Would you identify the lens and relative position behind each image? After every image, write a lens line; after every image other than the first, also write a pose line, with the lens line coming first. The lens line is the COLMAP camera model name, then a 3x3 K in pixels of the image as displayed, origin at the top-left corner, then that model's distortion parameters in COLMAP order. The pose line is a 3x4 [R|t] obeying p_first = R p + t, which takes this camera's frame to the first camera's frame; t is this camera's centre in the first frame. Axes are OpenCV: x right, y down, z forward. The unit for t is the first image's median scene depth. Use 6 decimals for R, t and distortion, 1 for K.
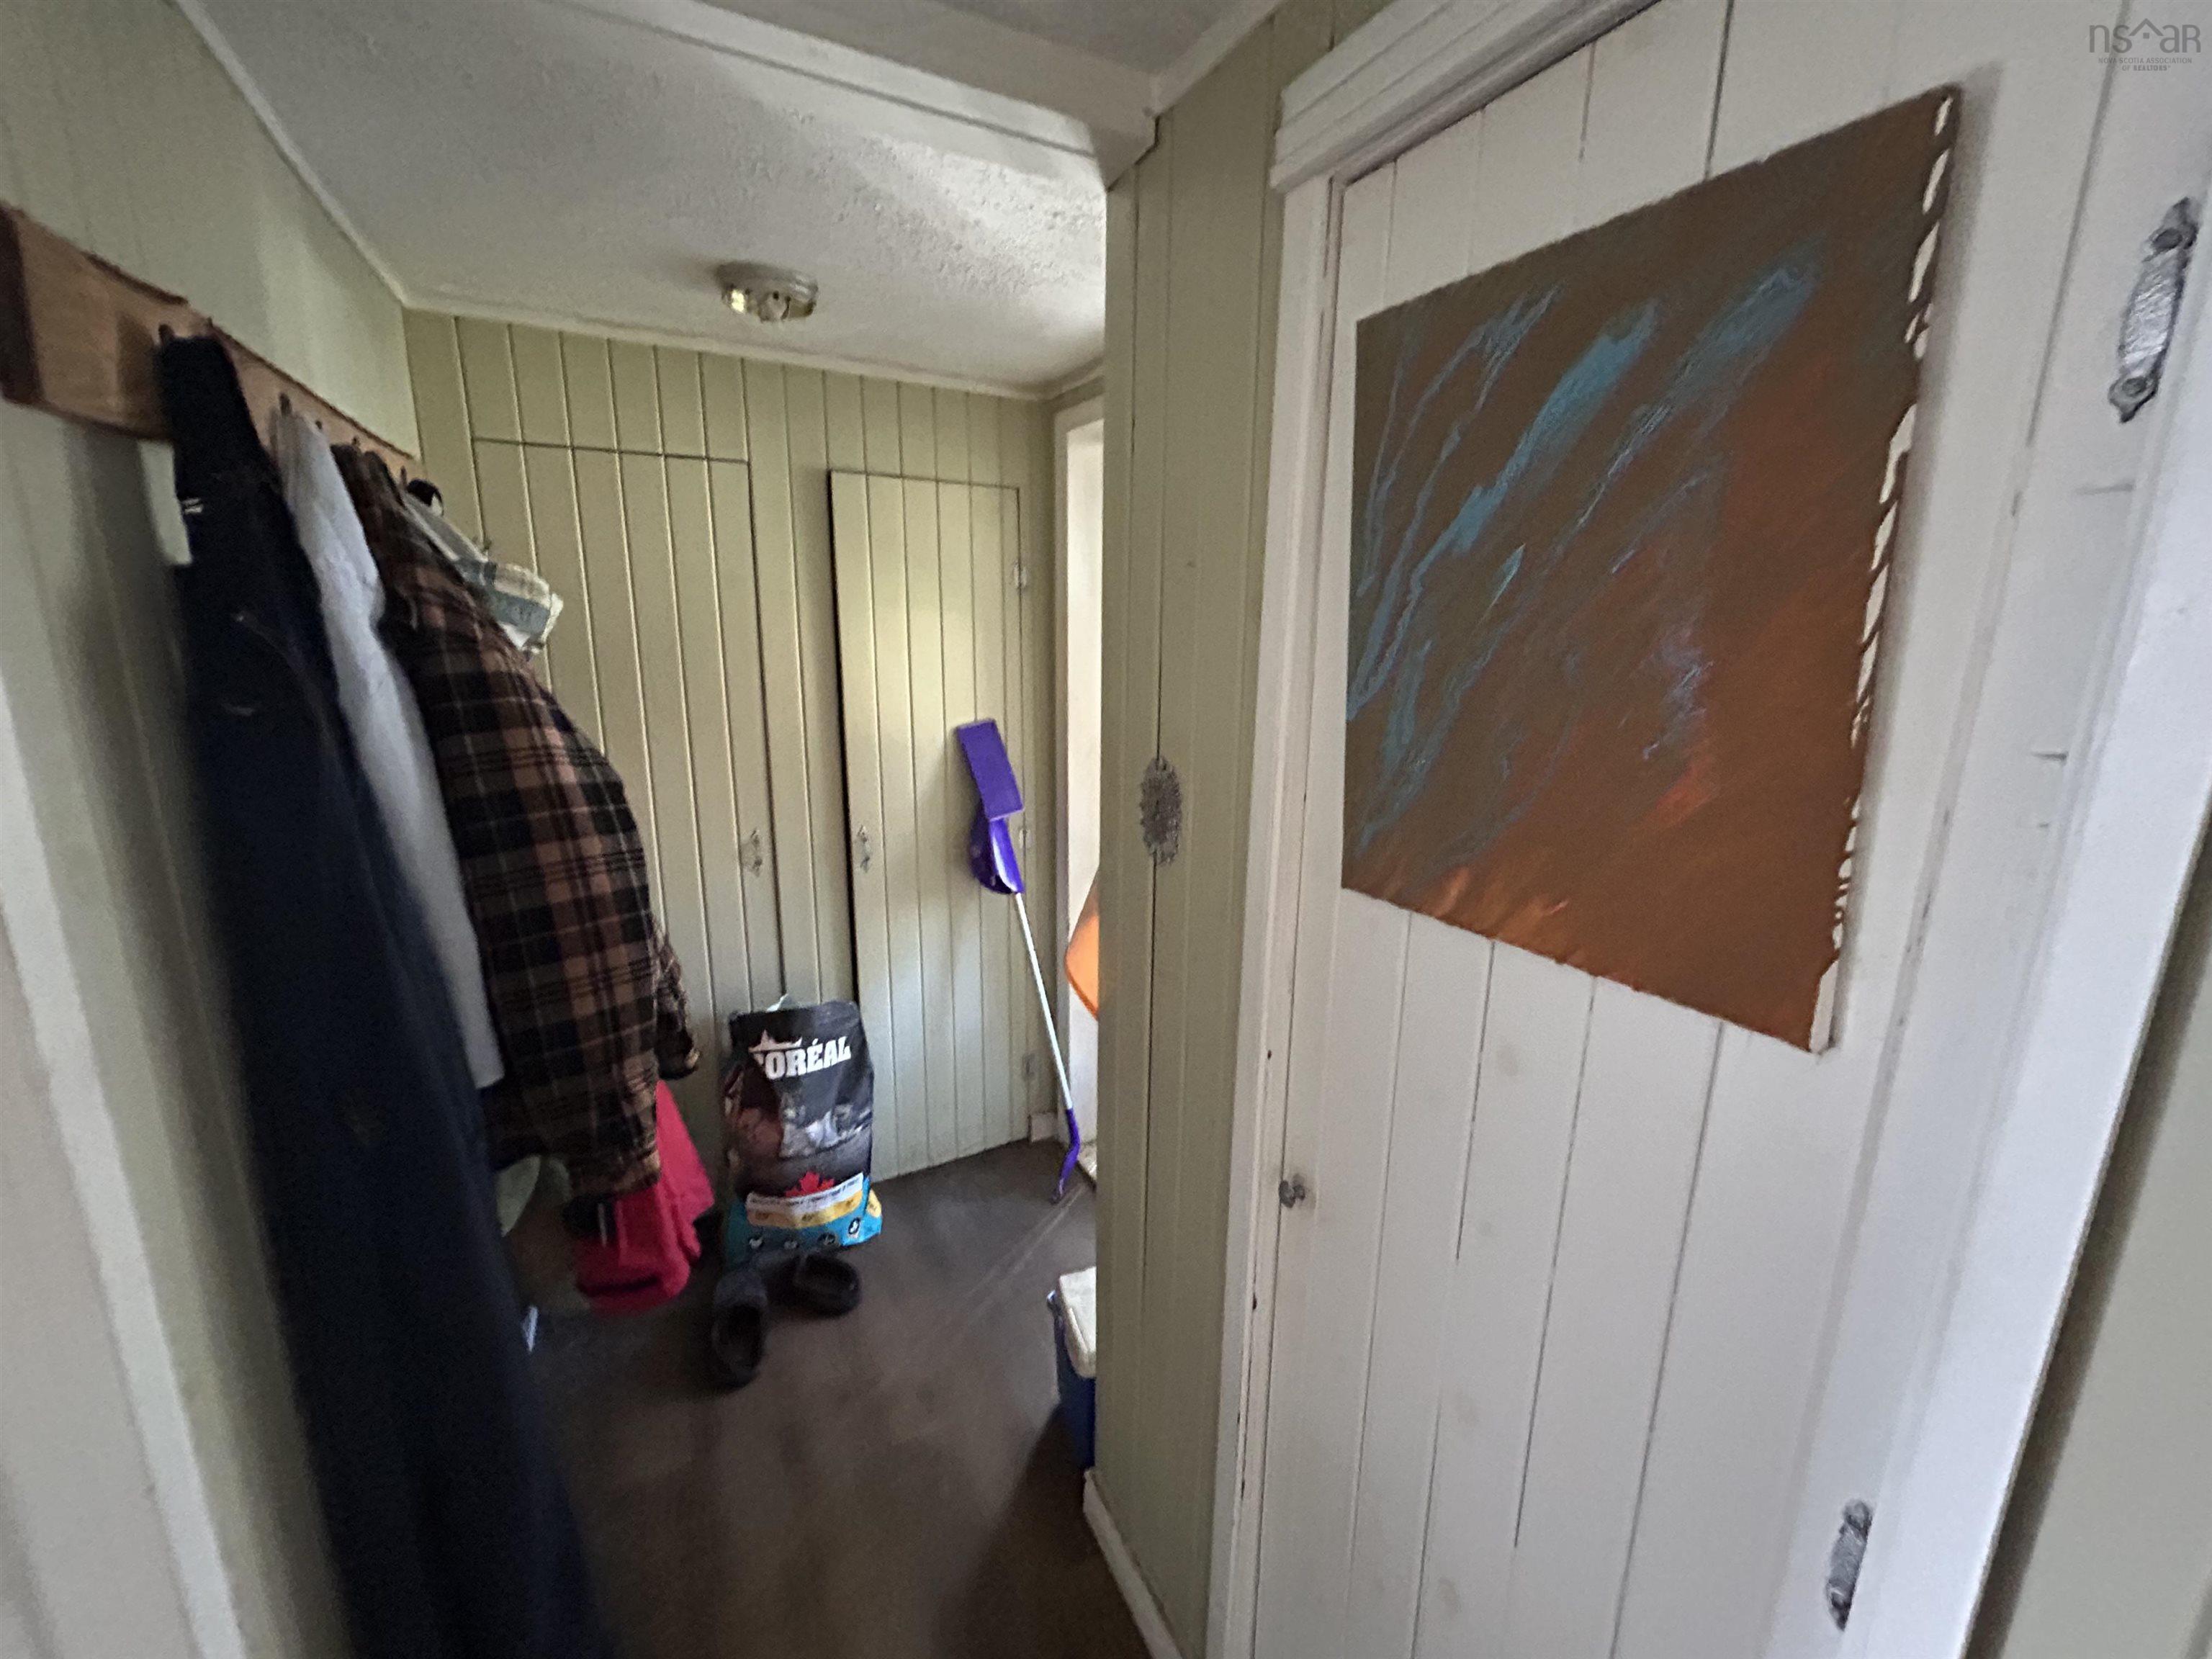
lens RADIAL K [[902.1, 0, 1097.6], [0, 902.1, 815.3], [0, 0, 1]] dist [-0.000619, -0.000983]
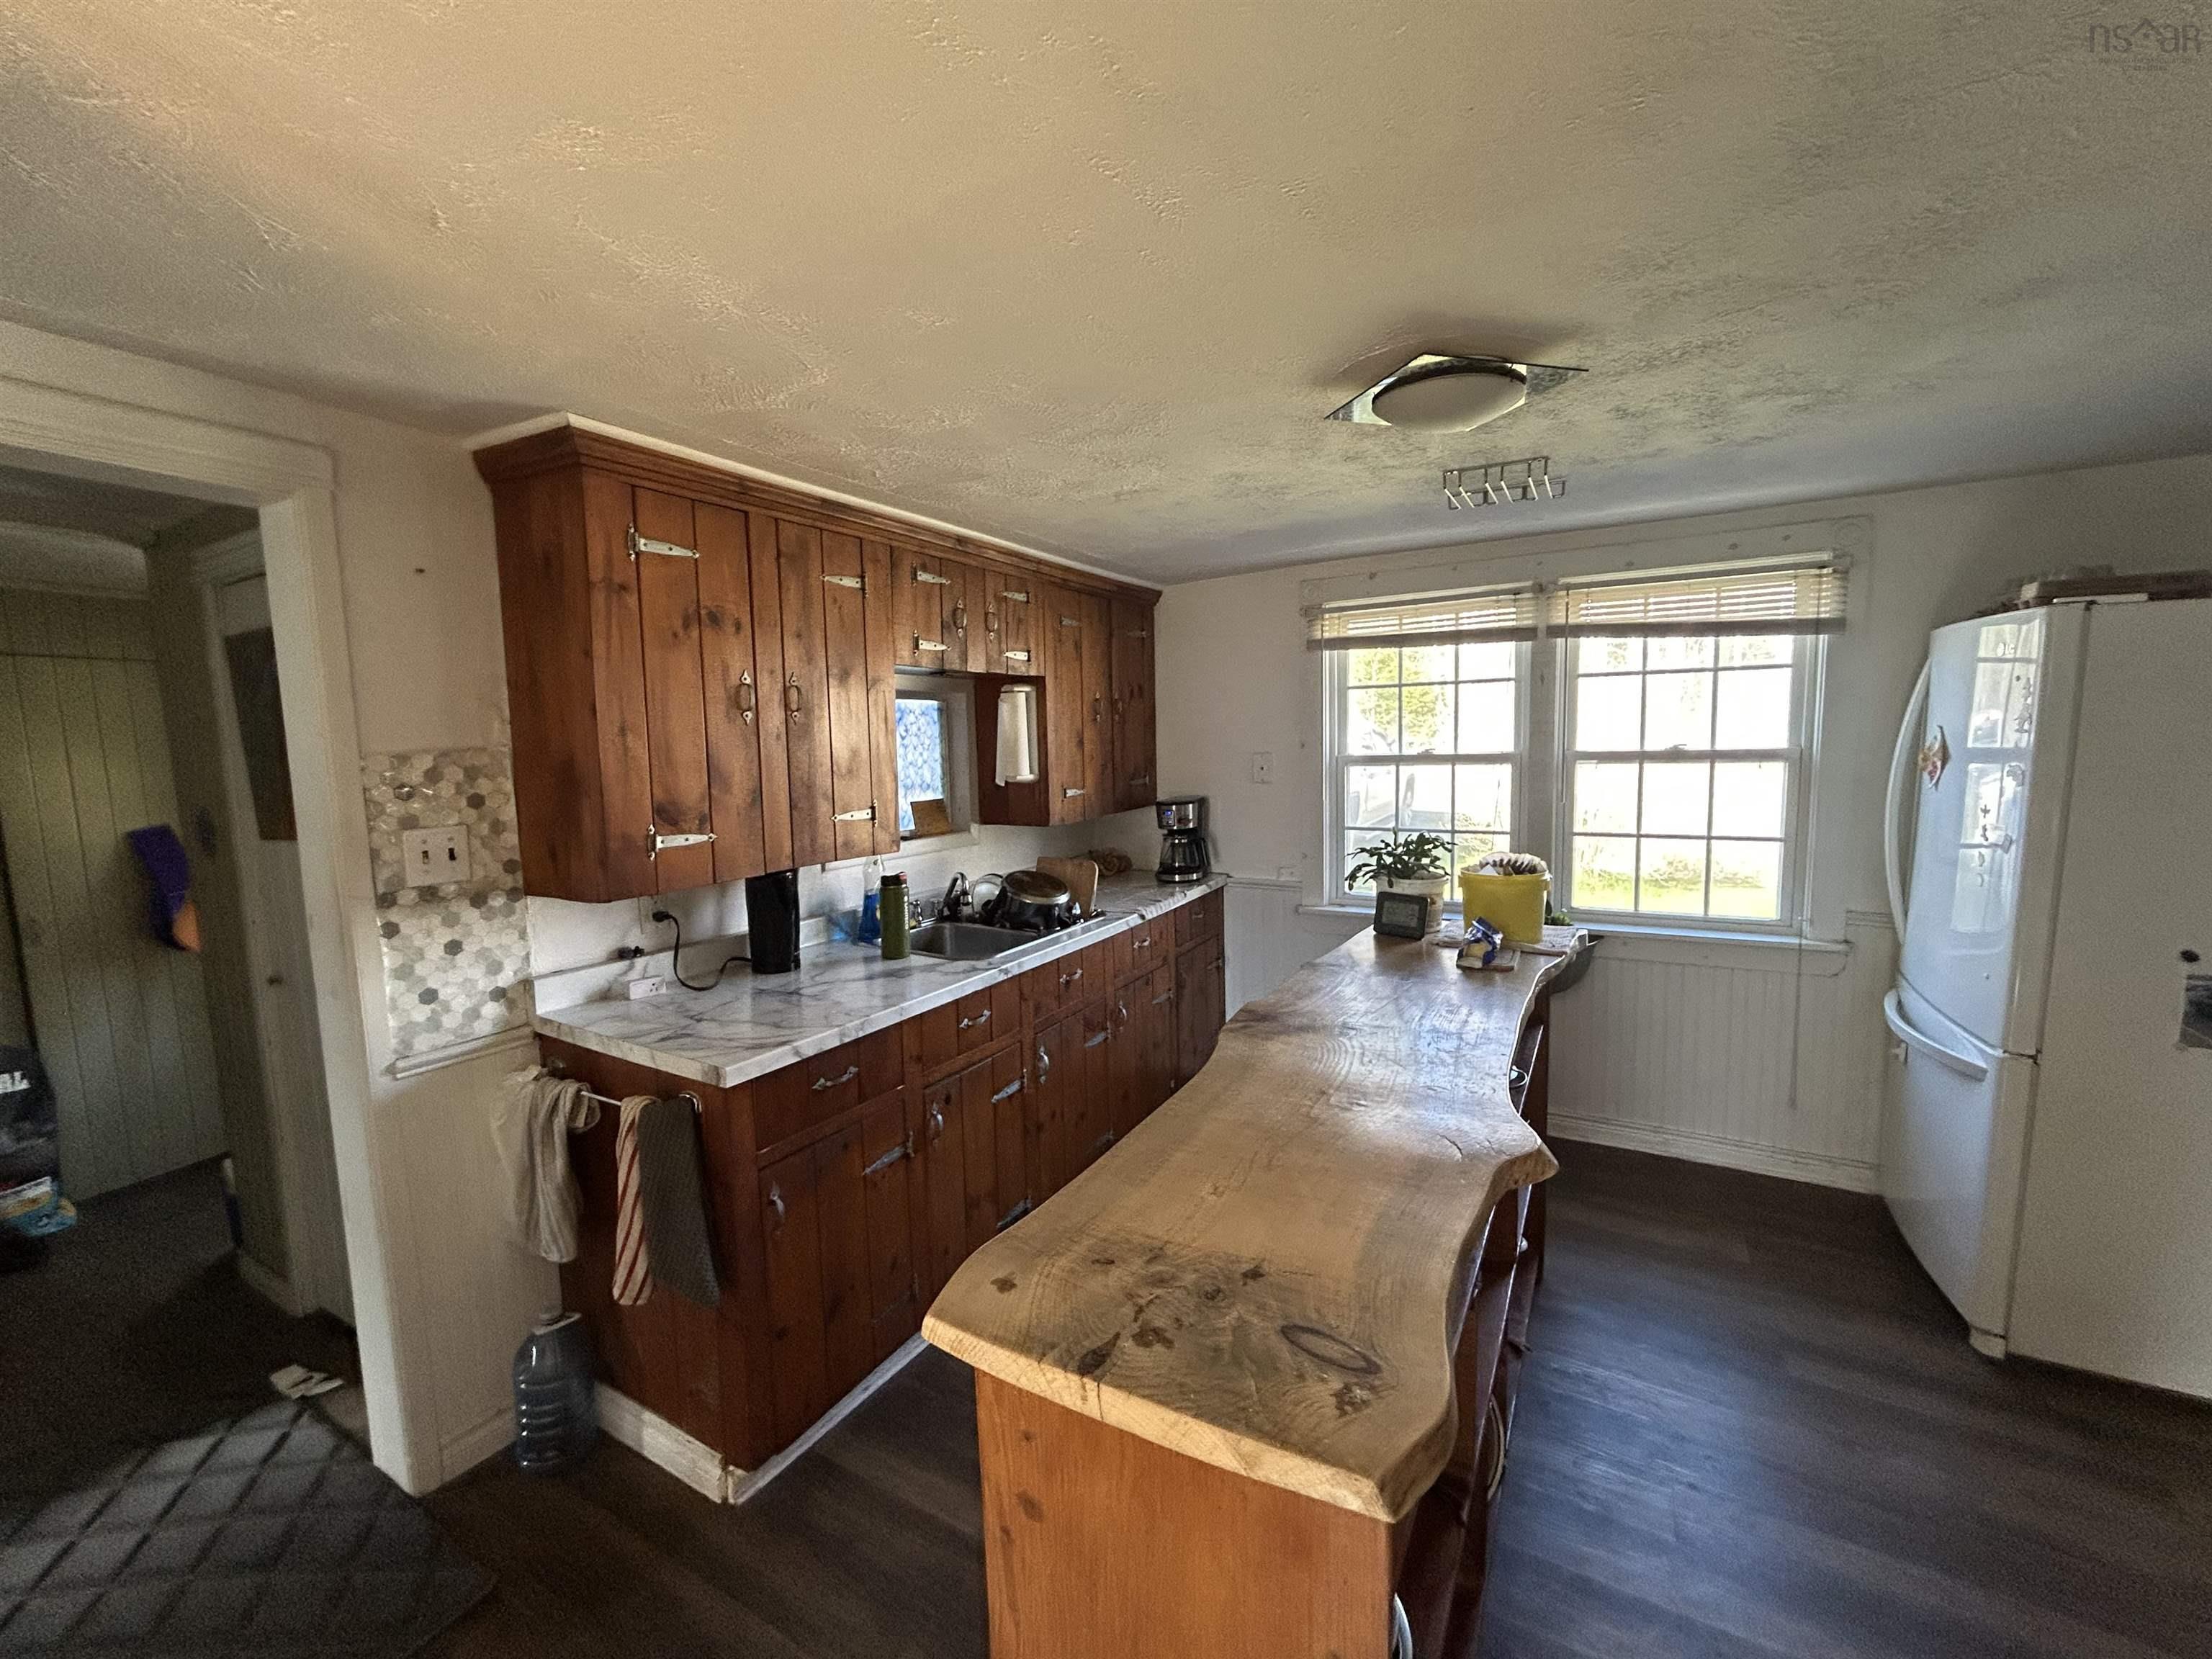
lens RADIAL K [[902.1, 0, 1107.8], [0, 902.1, 824.4], [0, 0, 1]] dist [-0.000619, -0.000983]
pose [[0.832763, -0.095157, 0.545390, 0.357989], [0.159809, 0.984501, -0.072243, 0.241901], [-0.530063, 0.147319, 0.835063, -0.982408]]
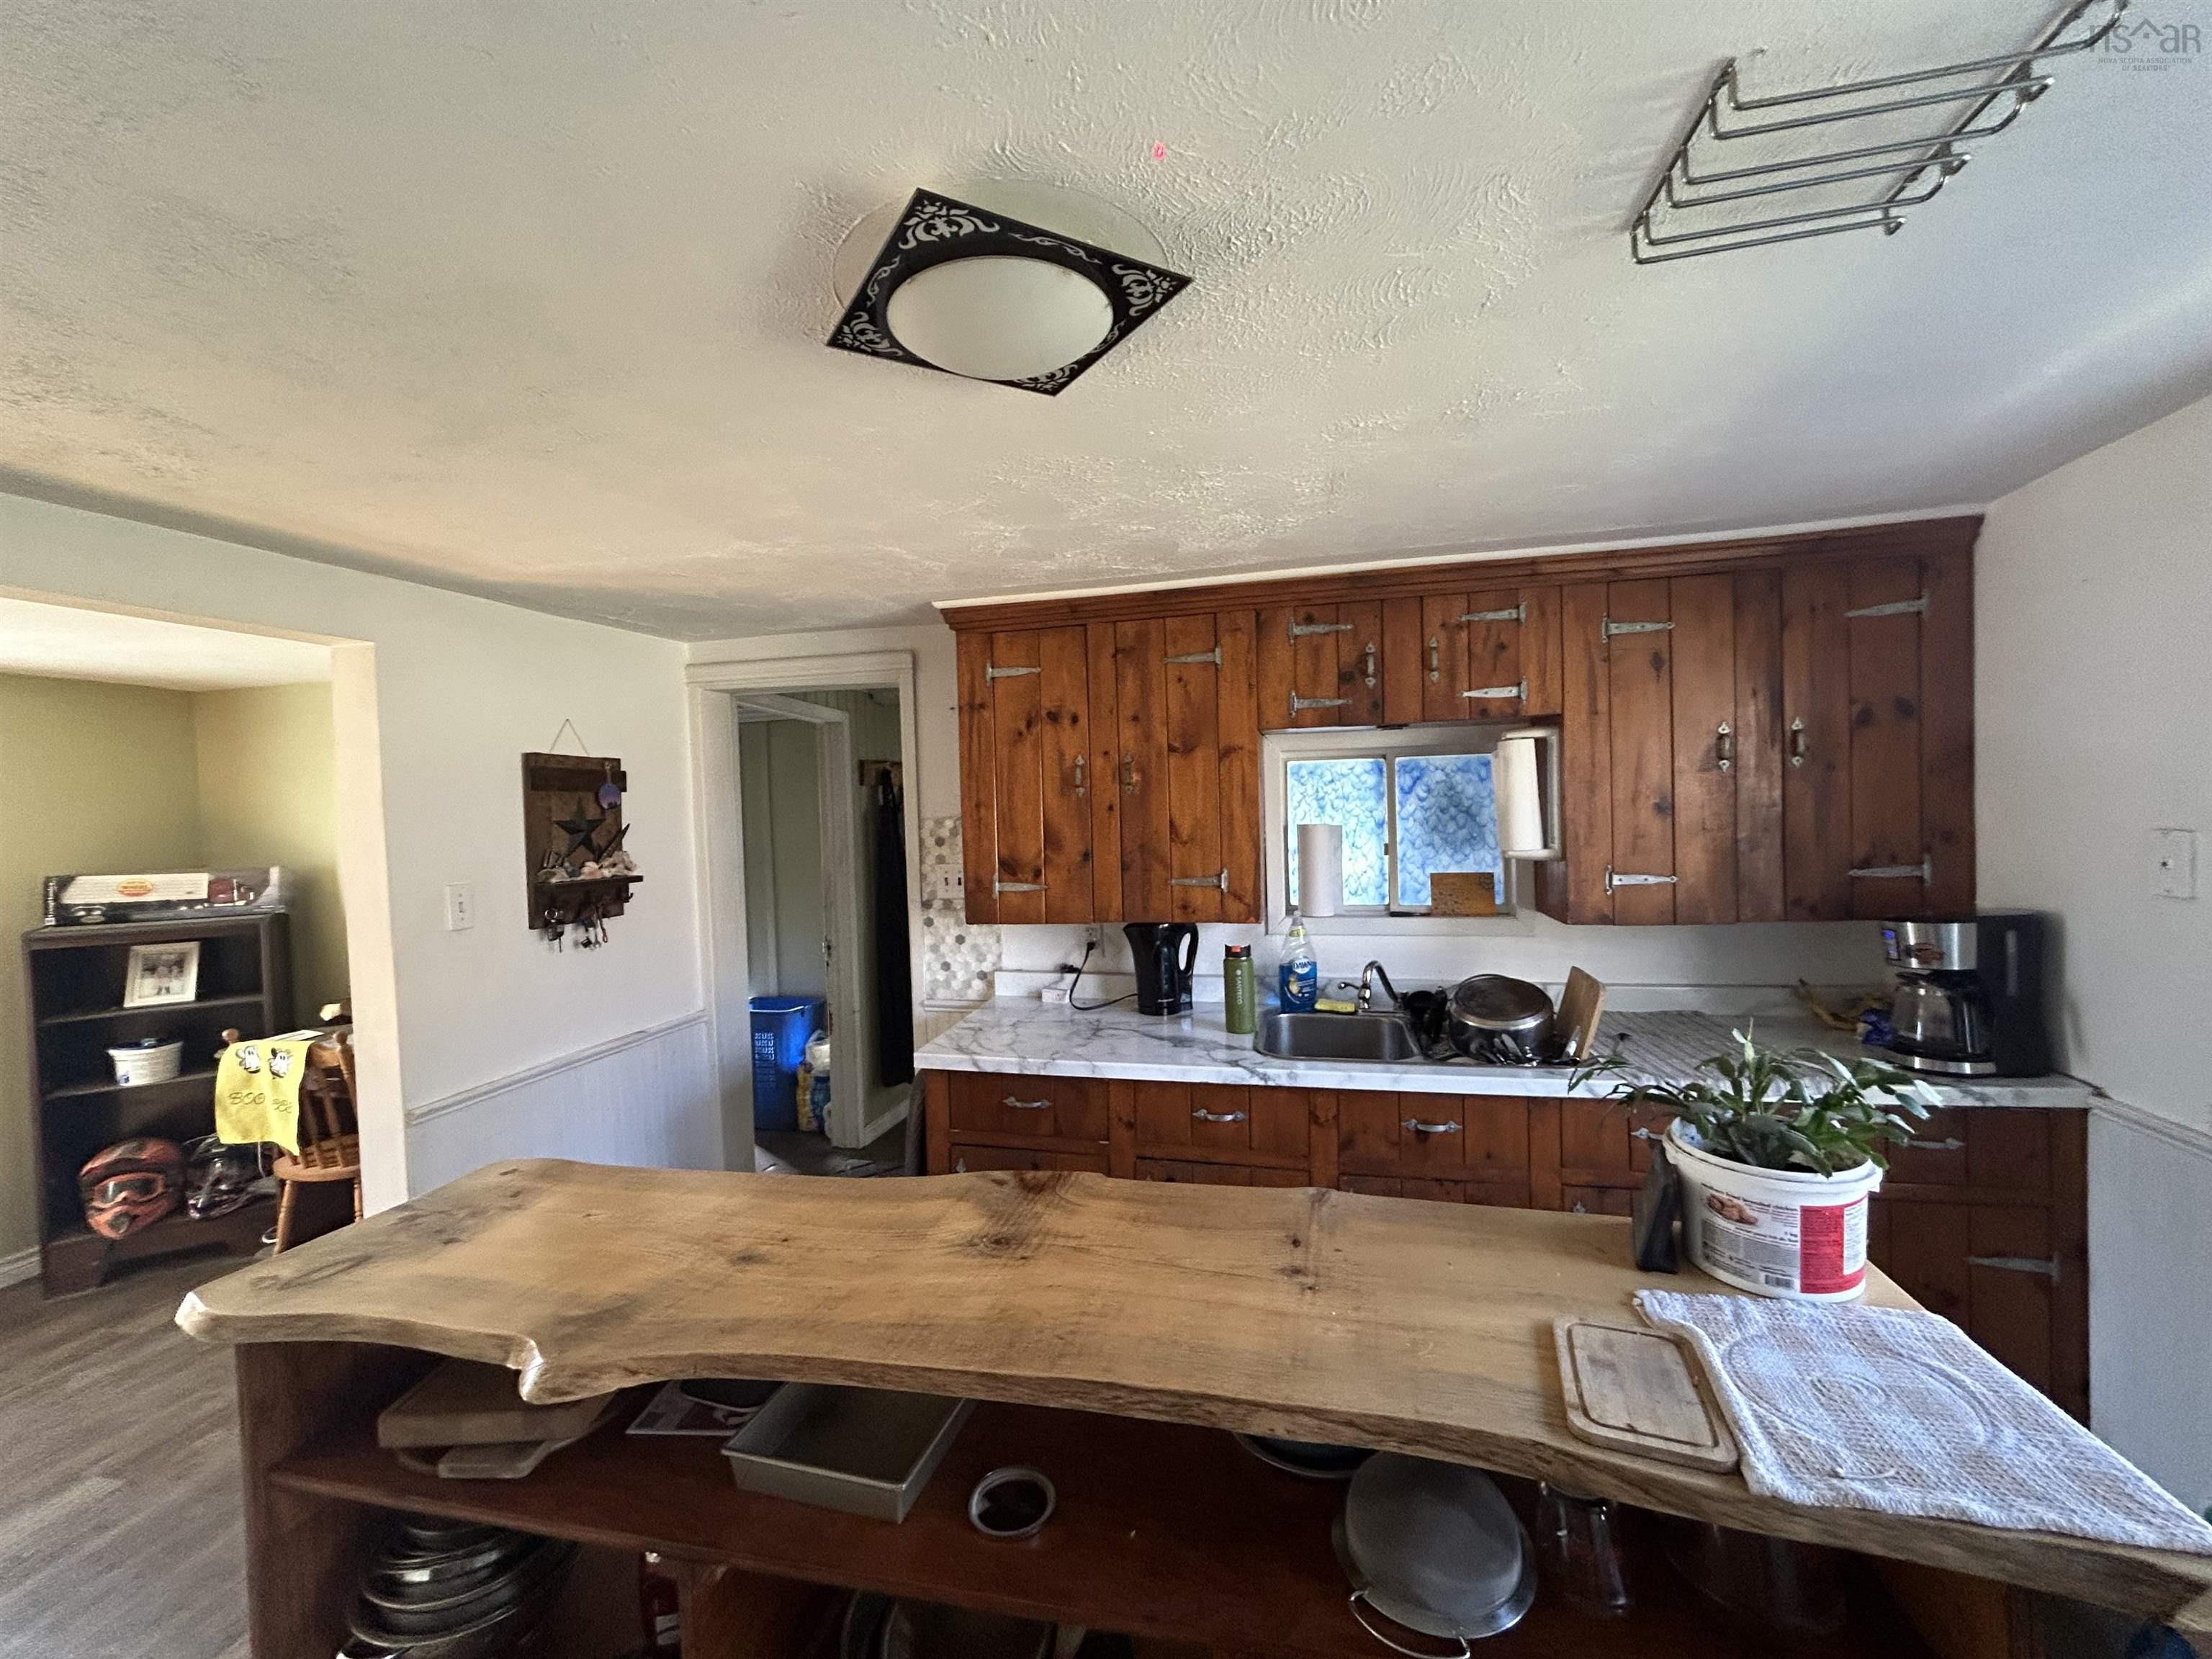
lens RADIAL K [[902.1, 0, 1104.1], [0, 902.1, 825.5], [0, 0, 1]] dist [-0.000619, -0.000983]
pose [[0.767426, -0.034376, -0.640215, 1.329586], [-0.088951, 0.983196, -0.159418, 0.224922], [0.634936, 0.179289, 0.751473, -0.846087]]
